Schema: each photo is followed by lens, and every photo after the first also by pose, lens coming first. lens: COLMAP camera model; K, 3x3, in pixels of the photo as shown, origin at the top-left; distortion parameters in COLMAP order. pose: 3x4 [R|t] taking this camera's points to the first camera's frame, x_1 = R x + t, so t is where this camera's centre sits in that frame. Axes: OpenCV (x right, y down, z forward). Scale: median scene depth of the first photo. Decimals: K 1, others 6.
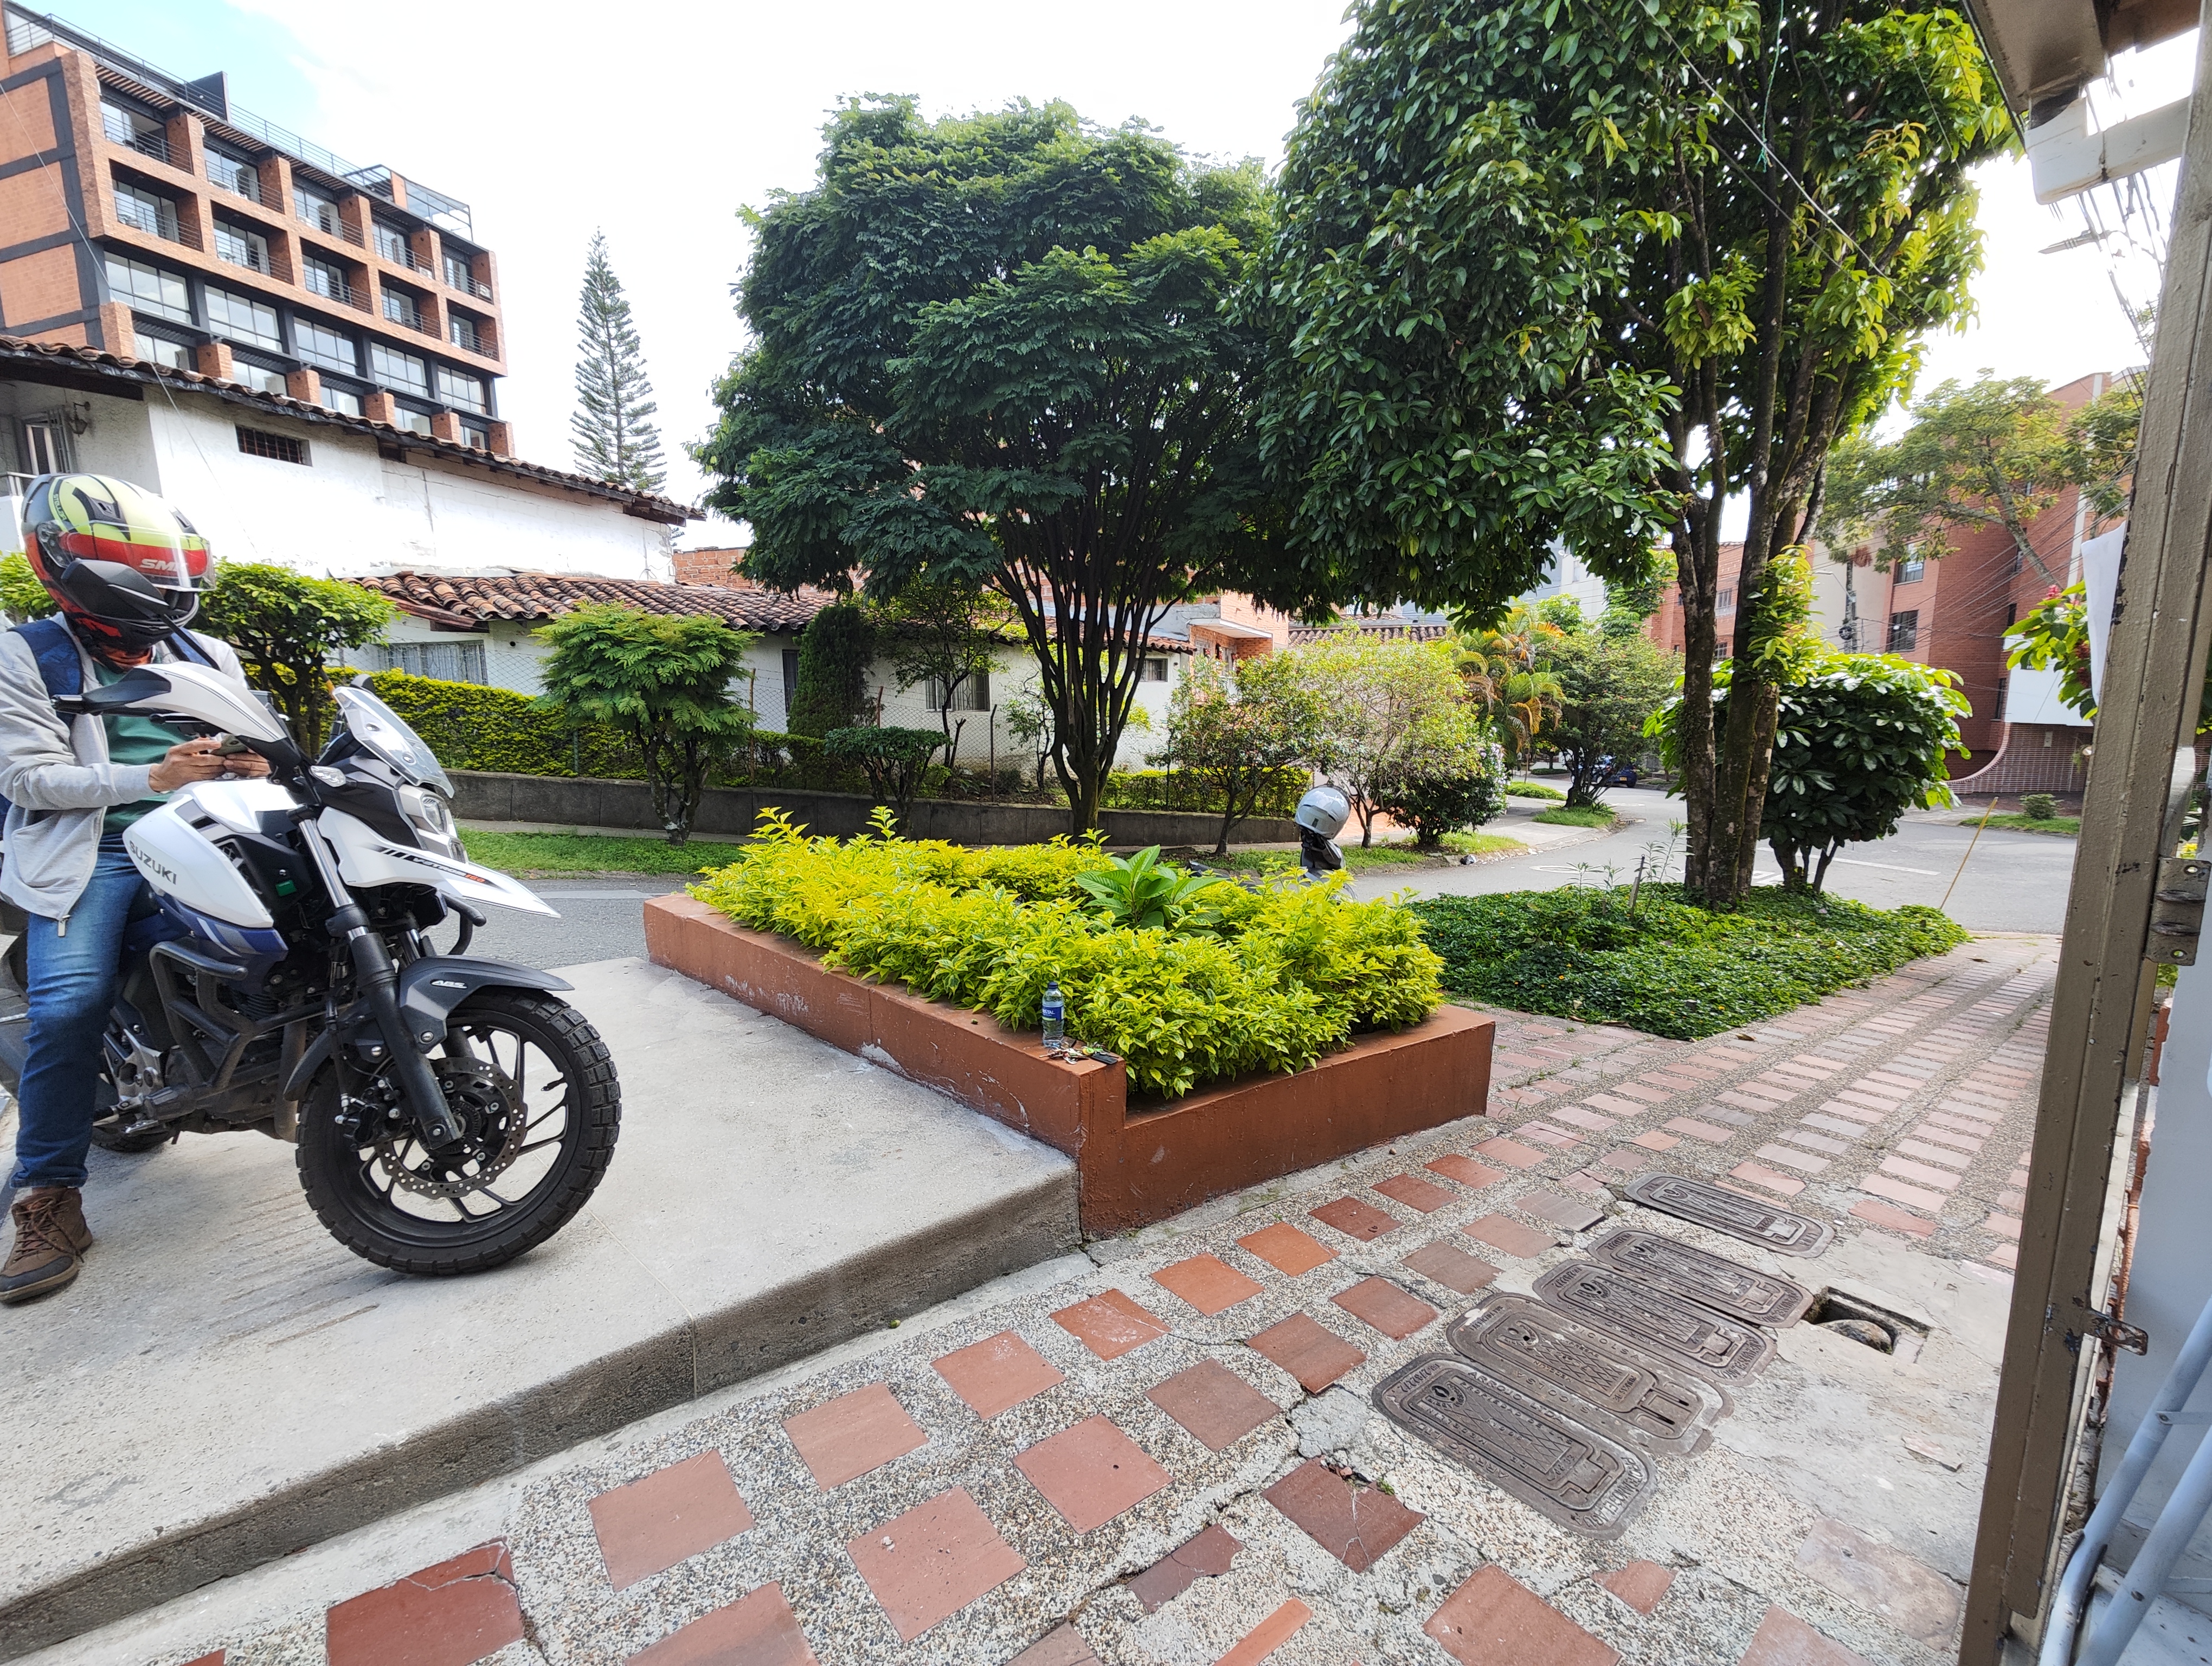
lens RADIAL K [[917.9, 0, 1101.3], [0, 917.9, 836.8], [0, 0, 1]] dist [-0.016797, 0.011107]
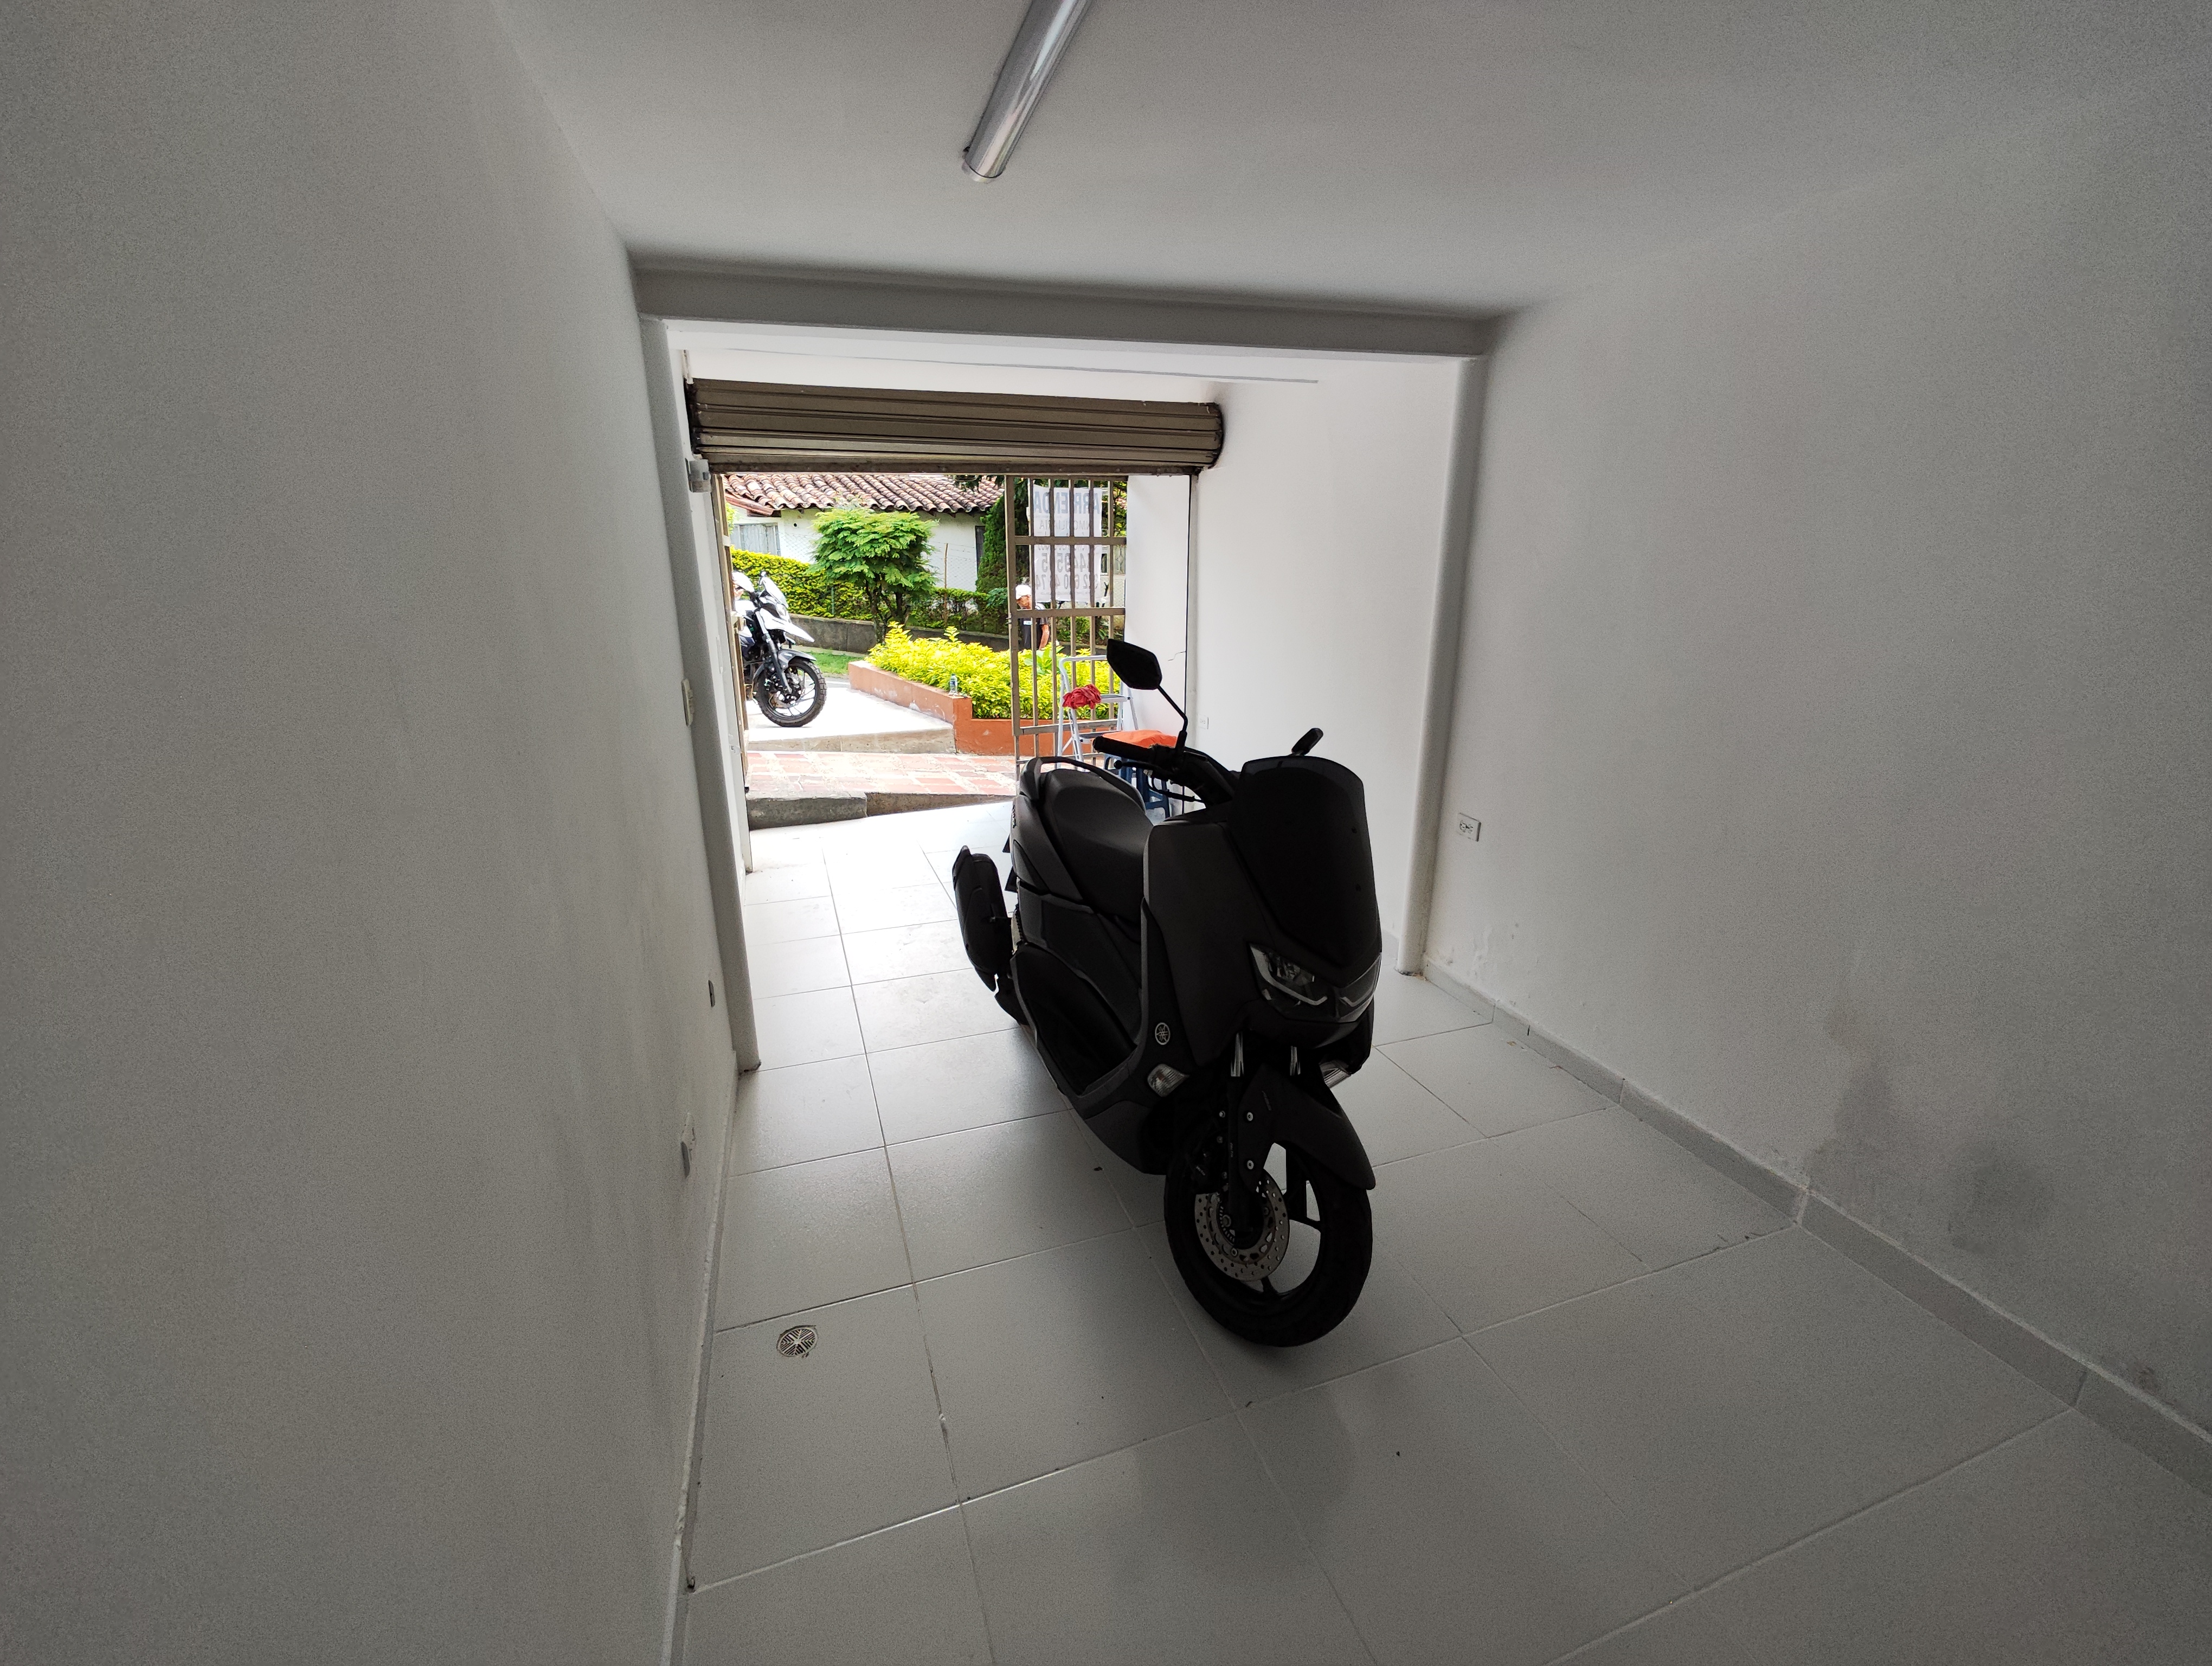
lens RADIAL K [[917.9, 0, 1101.3], [0, 917.9, 836.8], [0, 0, 1]] dist [-0.016797, 0.011107]
pose [[0.967666, 0.081440, -0.238727, 0.355299], [-0.045704, 0.987387, 0.151584, 0.060428], [0.248061, -0.135772, 0.959183, -0.567979]]
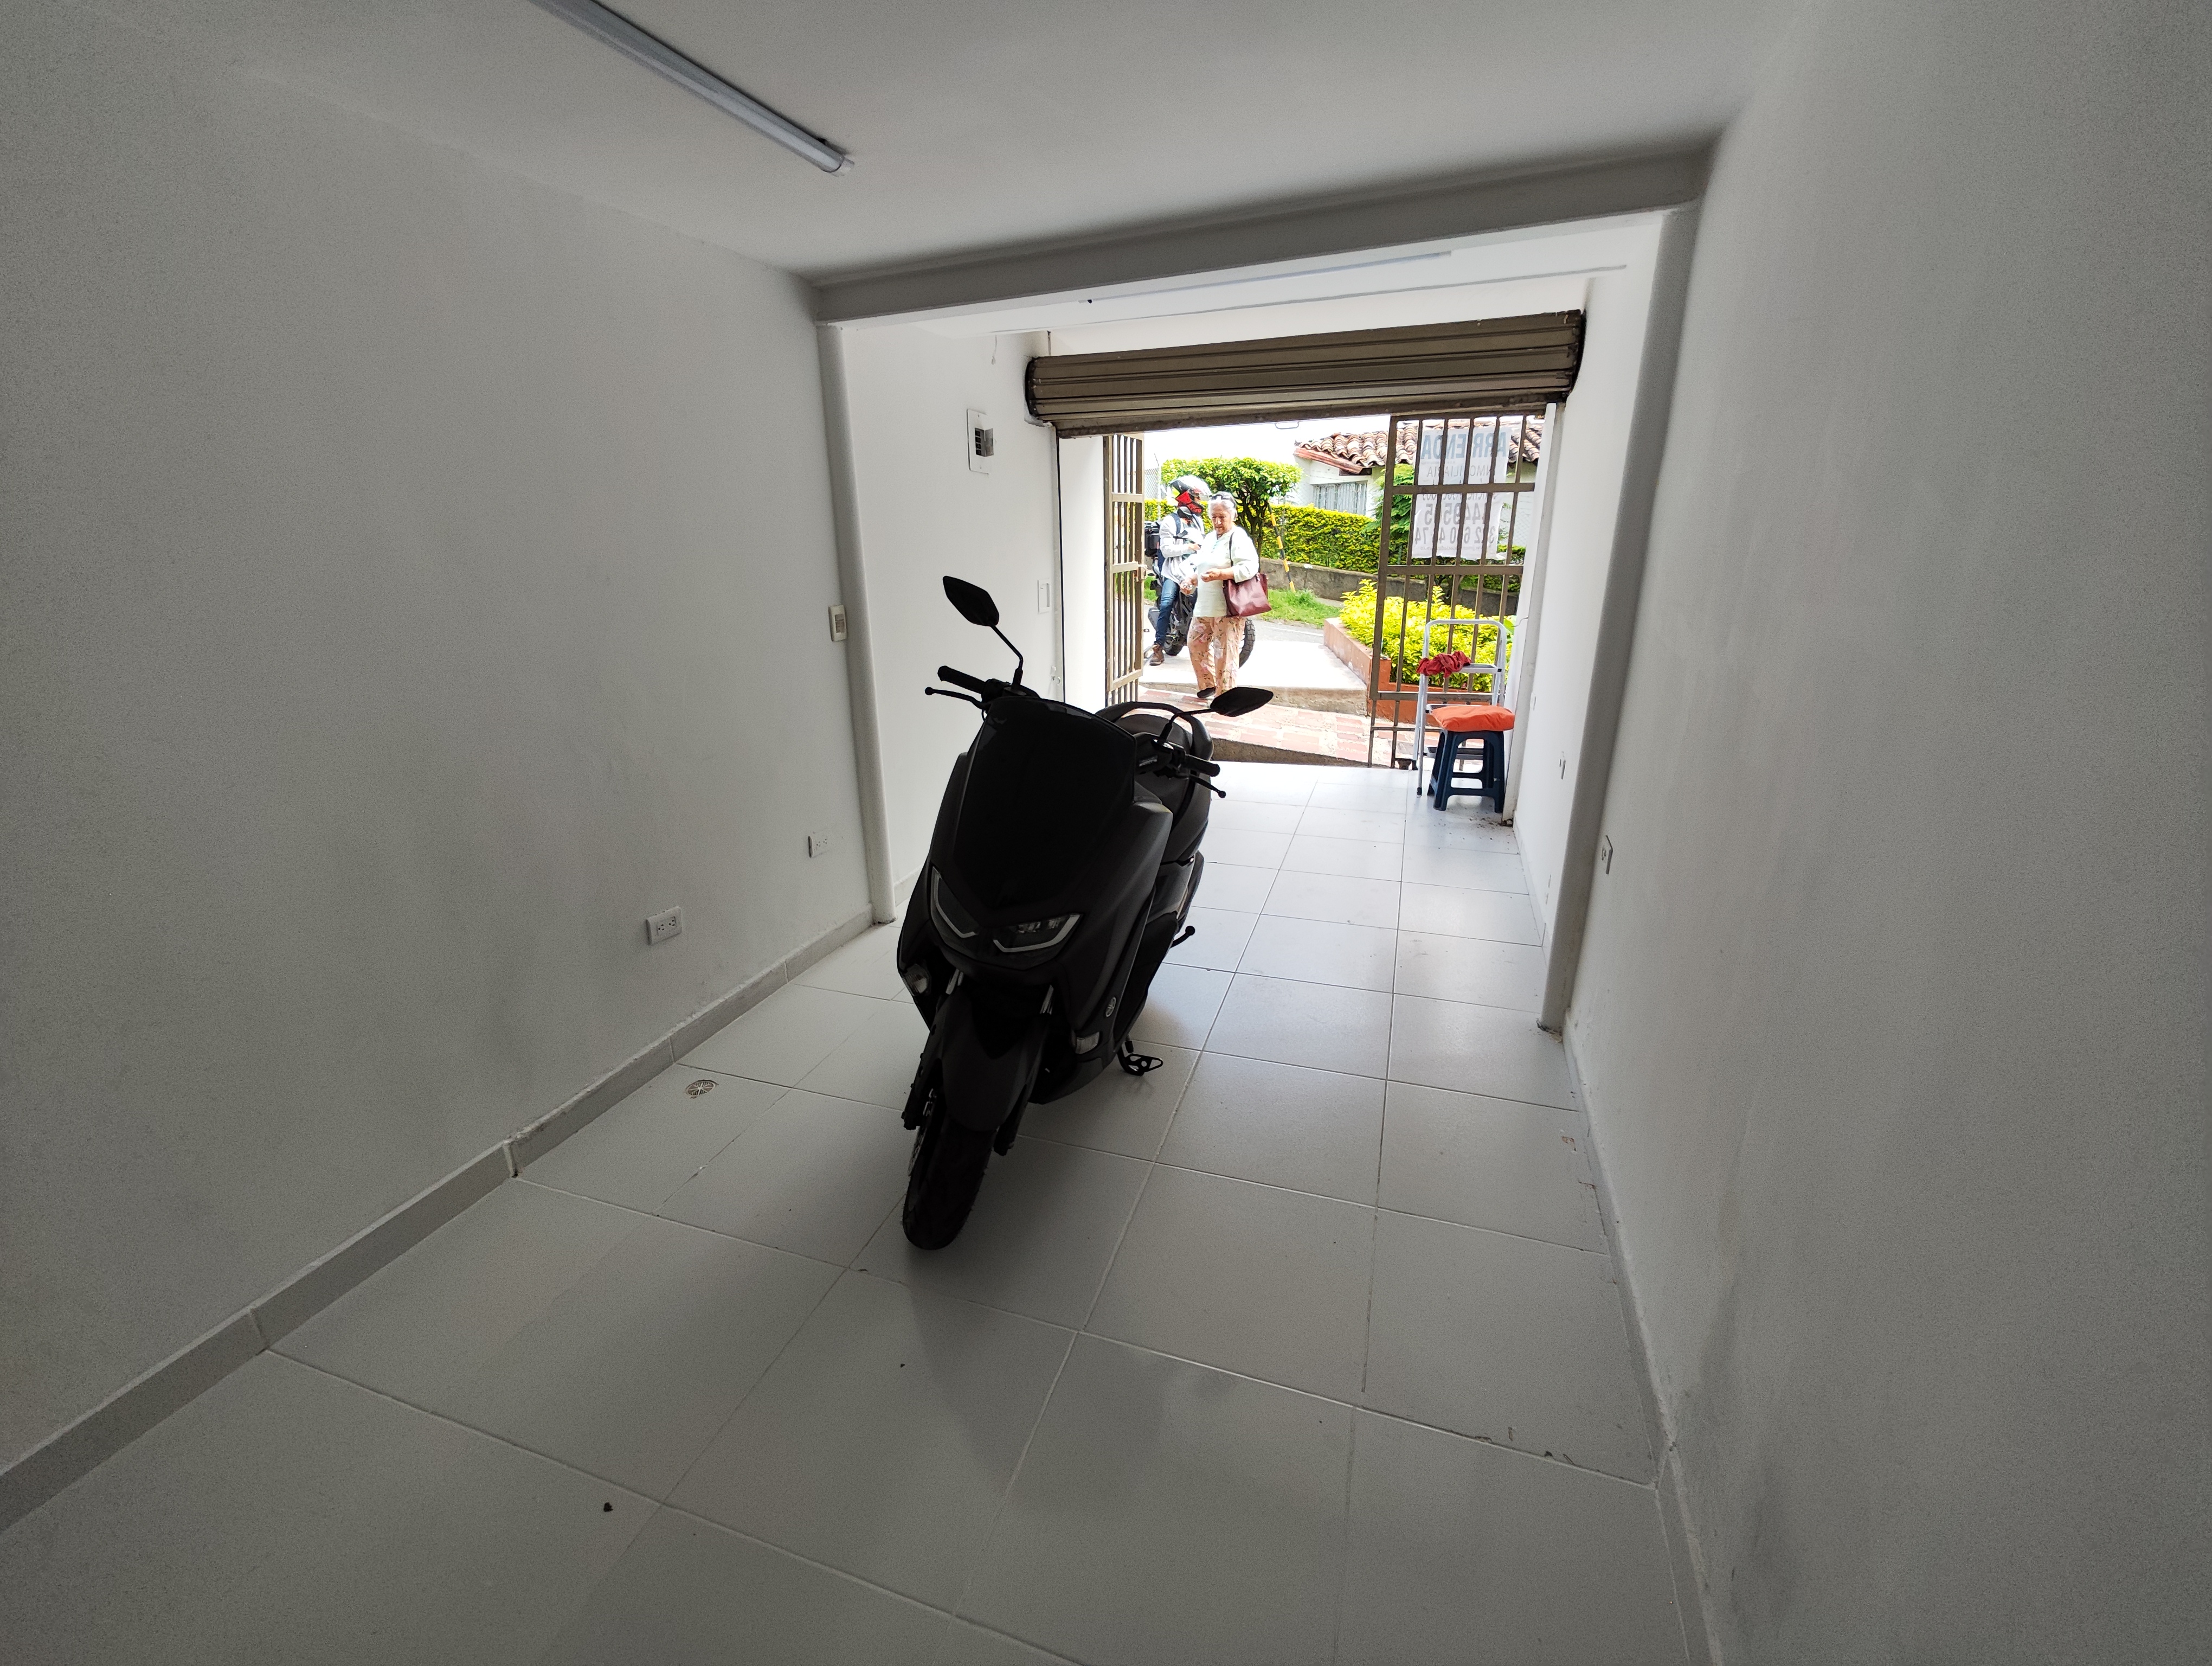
lens RADIAL K [[917.9, 0, 1101.3], [0, 917.9, 836.8], [0, 0, 1]] dist [-0.016797, 0.011107]
pose [[0.606637, 0.257989, -0.751953, 0.526814], [-0.109783, 0.964002, 0.242174, 0.049715], [0.787362, -0.064359, 0.613122, -0.467228]]
